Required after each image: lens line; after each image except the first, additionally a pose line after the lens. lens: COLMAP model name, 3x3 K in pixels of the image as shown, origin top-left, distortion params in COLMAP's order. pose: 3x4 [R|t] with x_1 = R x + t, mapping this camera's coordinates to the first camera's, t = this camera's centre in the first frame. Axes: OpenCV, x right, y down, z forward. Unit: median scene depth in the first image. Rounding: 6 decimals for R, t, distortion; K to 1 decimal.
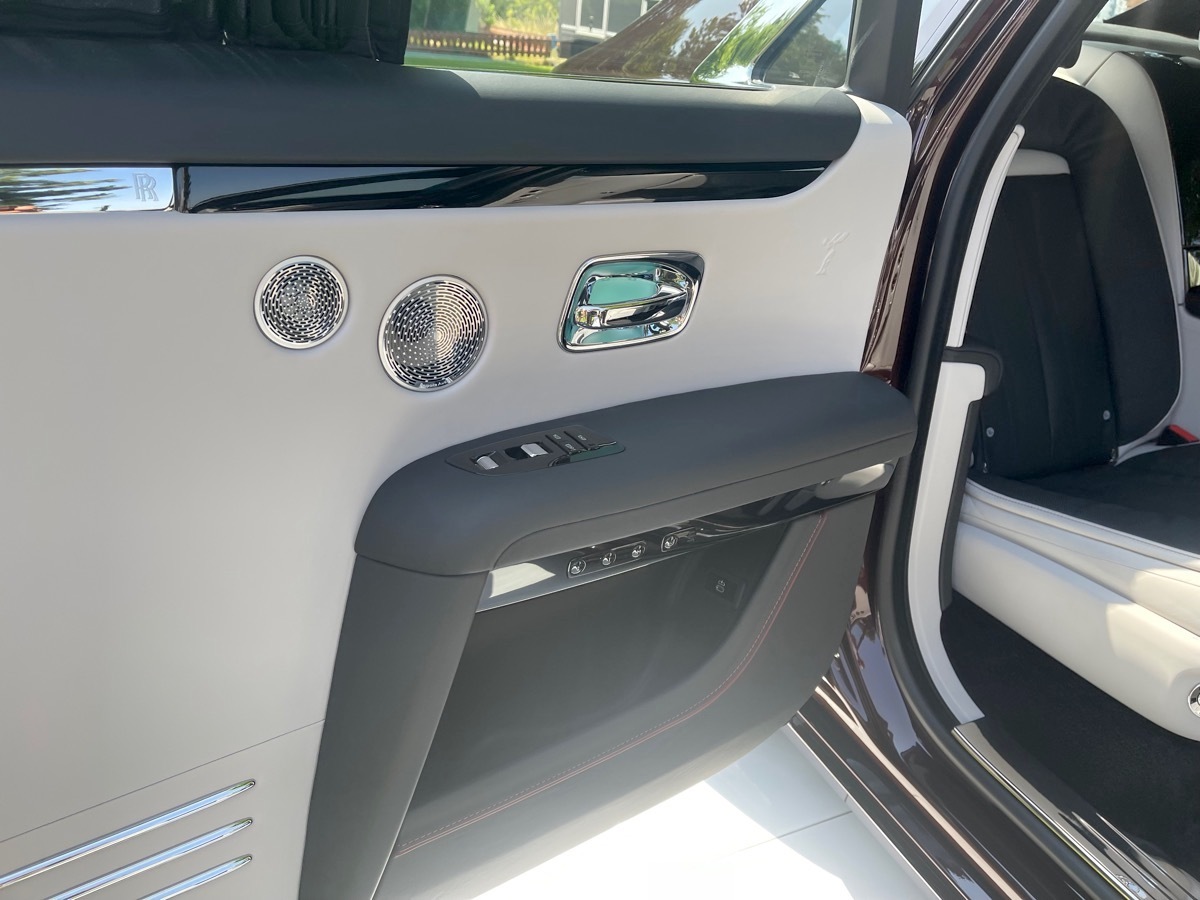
lens RADIAL K [[928.2, 0, 600.0], [0, 928.2, 450.0], [0, 0, 1]] dist [0.073607, -0.111270]
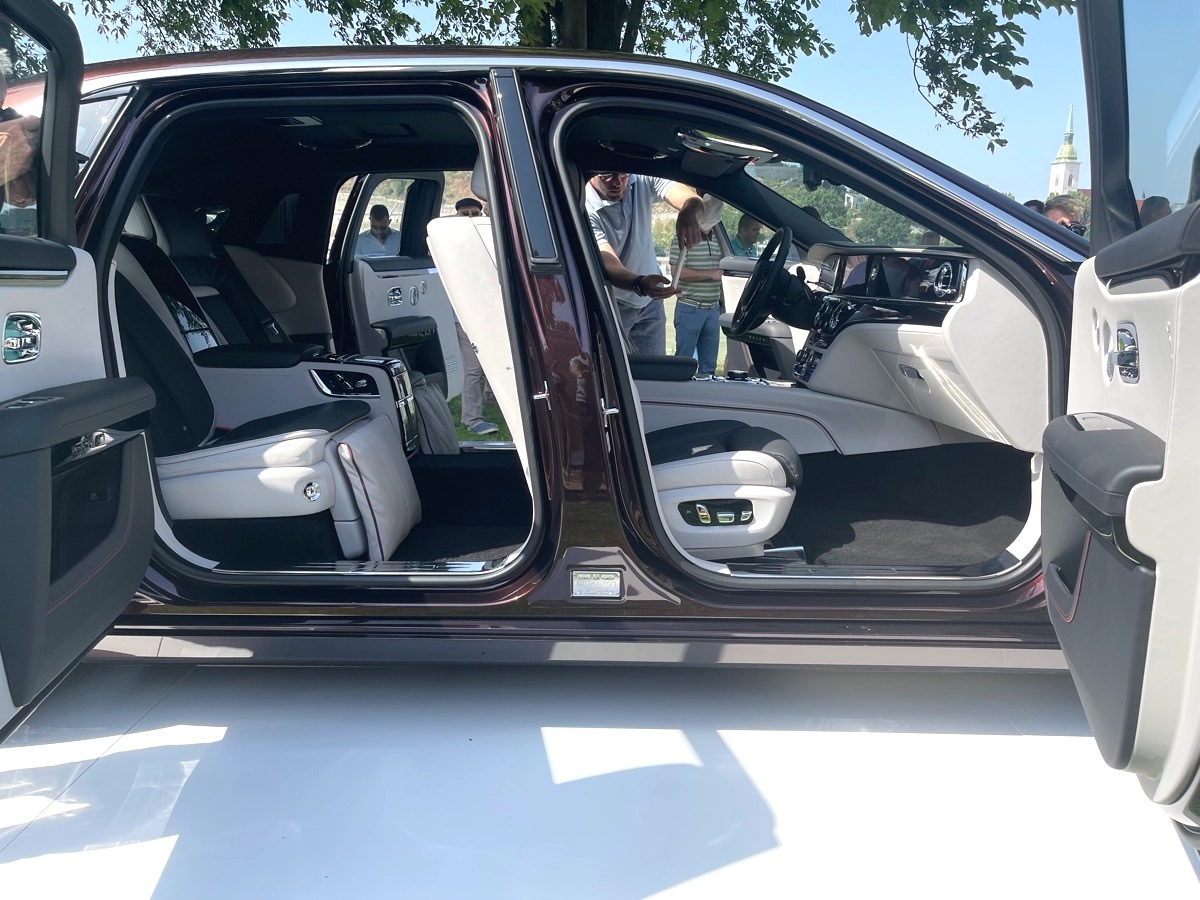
lens RADIAL K [[928.2, 0, 600.0], [0, 928.2, 450.0], [0, 0, 1]] dist [0.073607, -0.111270]
pose [[0.448108, -0.233672, 0.862900, -0.601374], [0.408111, 0.912257, 0.035104, 0.247203], [-0.795390, 0.336428, 0.504154, -0.446471]]
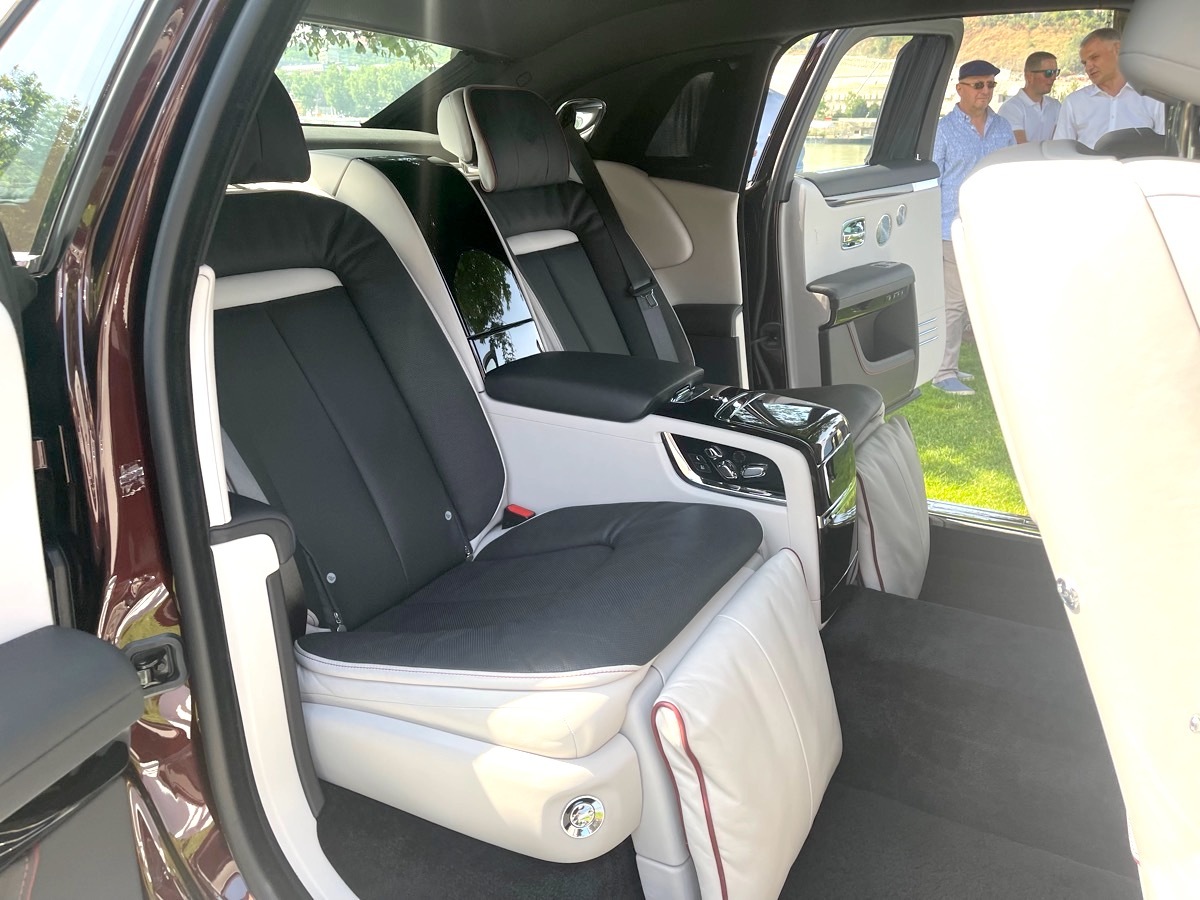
lens RADIAL K [[928.2, 0, 600.0], [0, 928.2, 450.0], [0, 0, 1]] dist [0.073607, -0.111270]
pose [[0.807080, -0.251008, 0.534431, 0.162764], [0.300199, 0.953862, -0.005347, -0.049652], [-0.508431, 0.164751, 0.845195, 0.083023]]
